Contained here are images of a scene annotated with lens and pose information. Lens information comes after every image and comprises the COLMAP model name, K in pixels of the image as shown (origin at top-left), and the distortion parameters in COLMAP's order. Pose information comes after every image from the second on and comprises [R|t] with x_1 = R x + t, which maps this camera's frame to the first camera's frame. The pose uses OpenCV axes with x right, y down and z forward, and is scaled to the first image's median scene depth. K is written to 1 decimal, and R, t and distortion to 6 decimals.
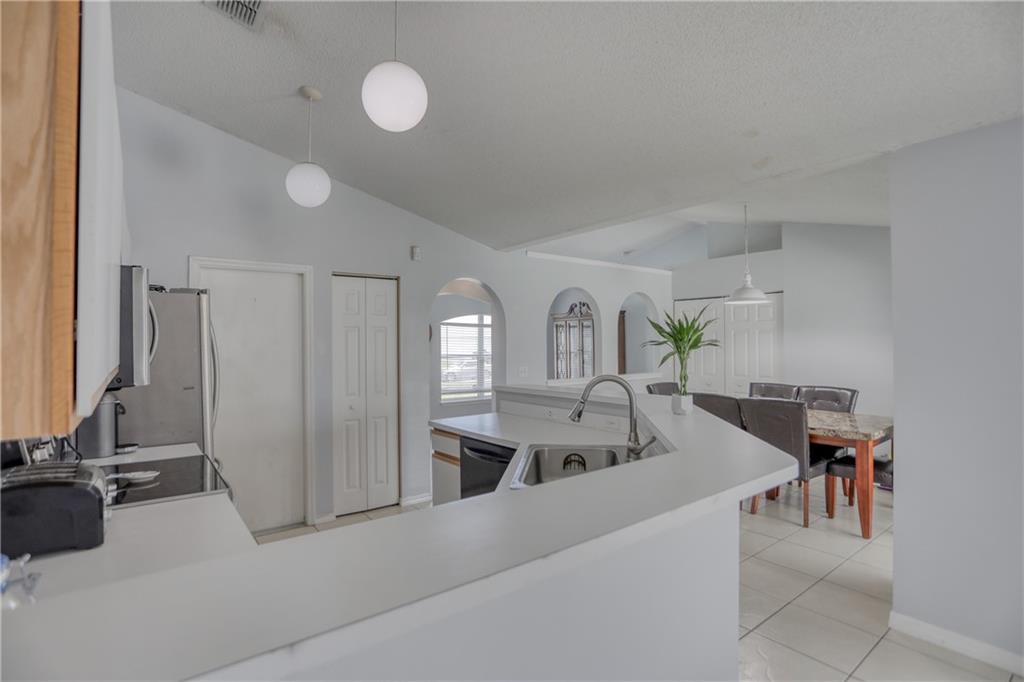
lens RADIAL K [[502.5, 0, 505.8], [0, 502.5, 337.1], [0, 0, 1]] dist [-0.060029, 0.024293]
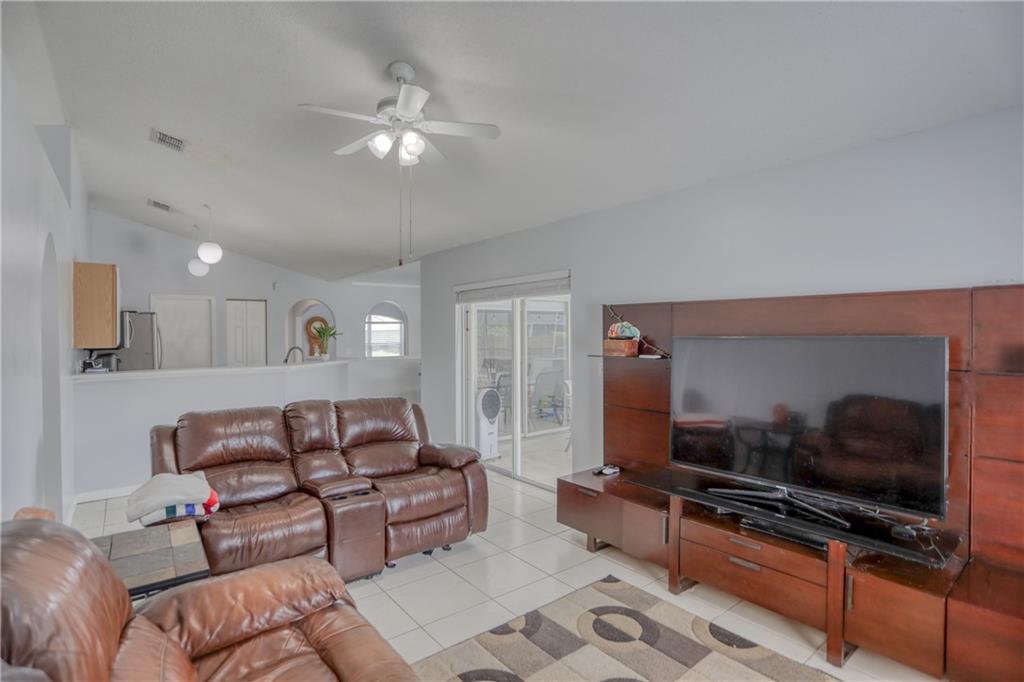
lens RADIAL K [[502.5, 0, 503.6], [0, 502.5, 337.3], [0, 0, 1]] dist [-0.060029, 0.024293]
pose [[0.999922, -0.003625, 0.011917, 0.326465], [0.003432, 0.999862, 0.016248, -0.003274], [-0.011974, -0.016206, 0.999797, -0.432161]]
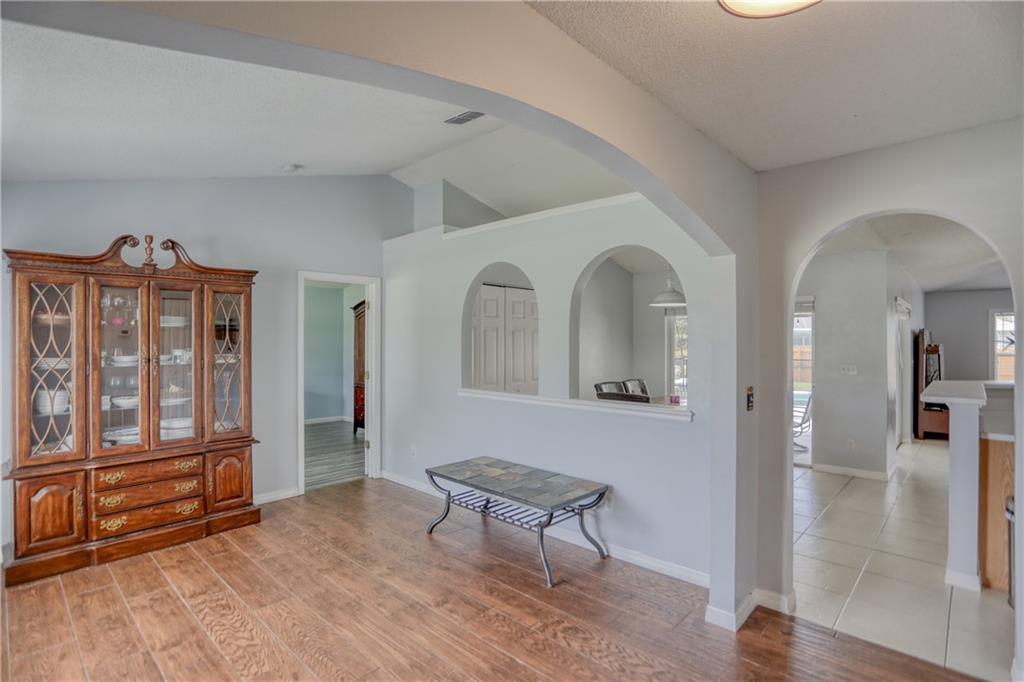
lens RADIAL K [[502.5, 0, 509.6], [0, 502.5, 343.4], [0, 0, 1]] dist [-0.060029, 0.024293]
pose [[-0.159557, 0.003170, 0.987184, -0.283783], [-0.009750, 0.999941, -0.004787, 0.012896], [-0.987141, -0.010389, -0.159517, 0.837335]]
